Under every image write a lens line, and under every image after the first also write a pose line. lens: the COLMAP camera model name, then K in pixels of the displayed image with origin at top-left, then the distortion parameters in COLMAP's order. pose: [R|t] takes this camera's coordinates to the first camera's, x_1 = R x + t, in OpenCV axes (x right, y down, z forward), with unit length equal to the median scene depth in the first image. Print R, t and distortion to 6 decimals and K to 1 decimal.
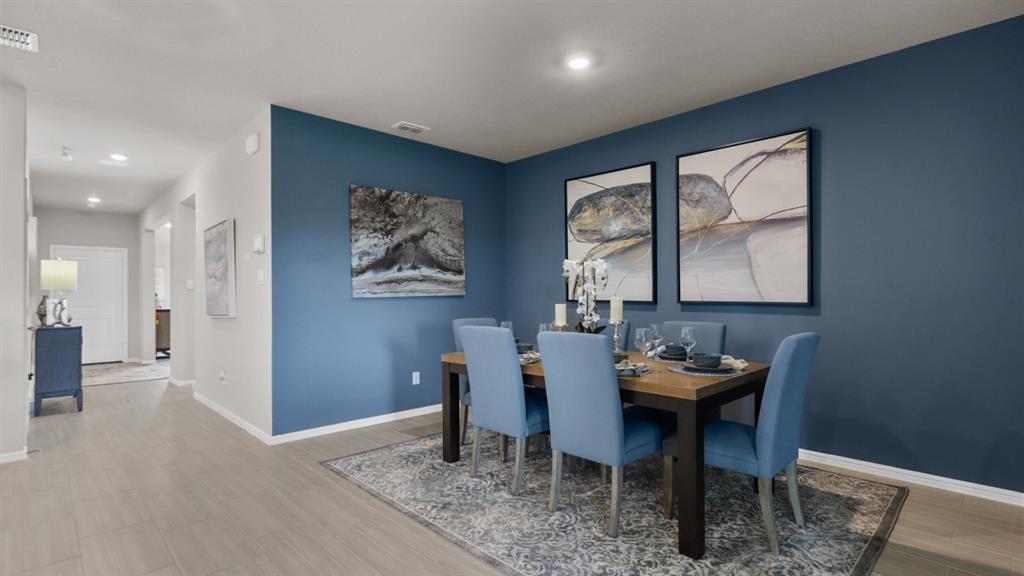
lens RADIAL K [[483.9, 0, 510.5], [0, 483.9, 290.3], [0, 0, 1]] dist [-0.002044, -0.000116]
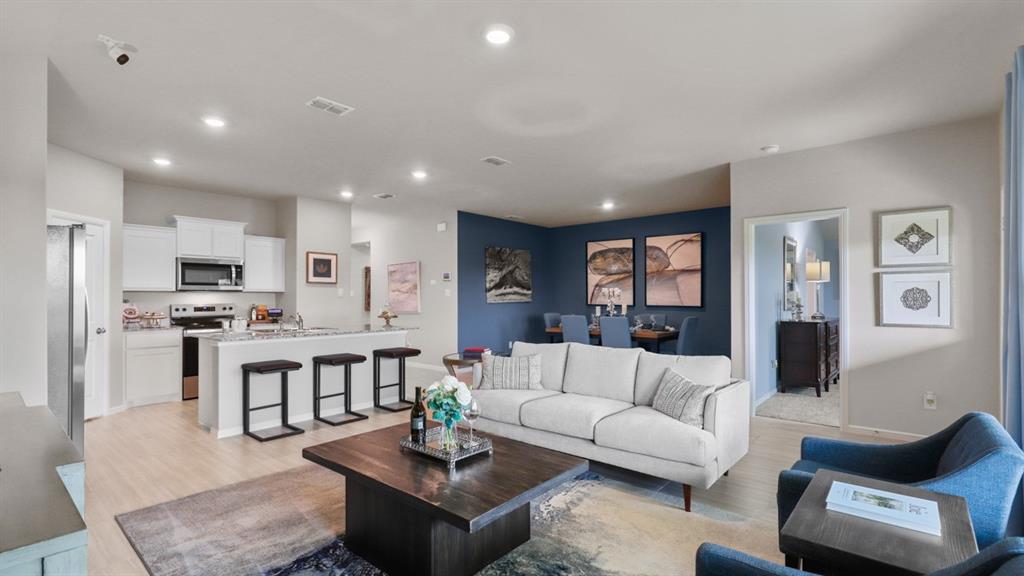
lens RADIAL K [[469.7, 0, 508.8], [0, 469.7, 296.3], [0, 0, 1]] dist [0.000107, 0.000131]
pose [[0.995776, 0.004705, 0.091700, -0.409818], [-0.005450, 0.999954, 0.007878, -0.027493], [-0.091659, -0.008344, 0.995756, -0.928851]]
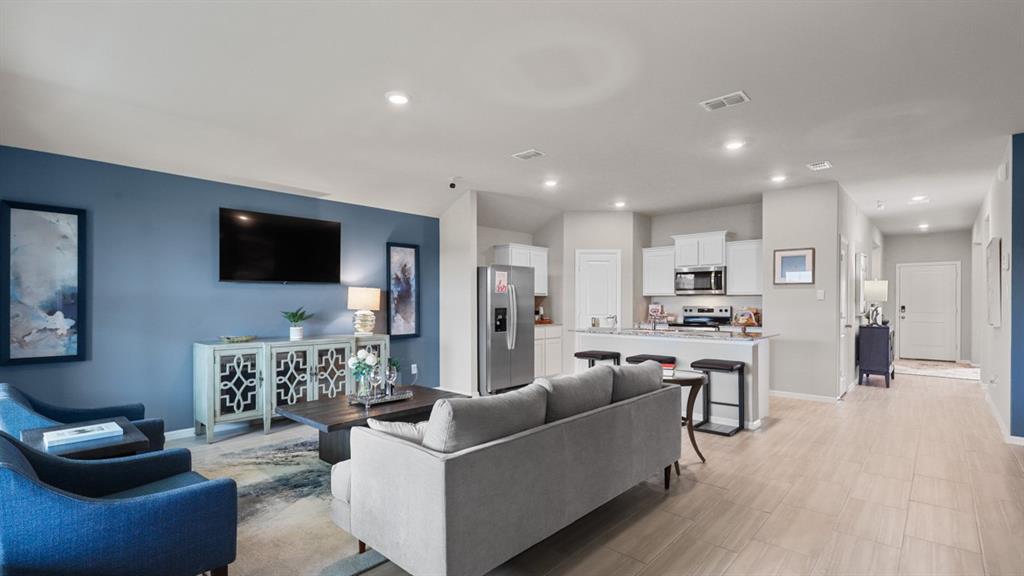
lens RADIAL K [[469.7, 0, 524.6], [0, 469.7, 302.0], [0, 0, 1]] dist [0.000107, 0.000131]
pose [[0.067328, 0.007192, -0.997705, 0.443010], [0.010528, 0.999913, 0.007918, -0.021942], [0.997675, -0.011037, 0.067246, -0.159320]]
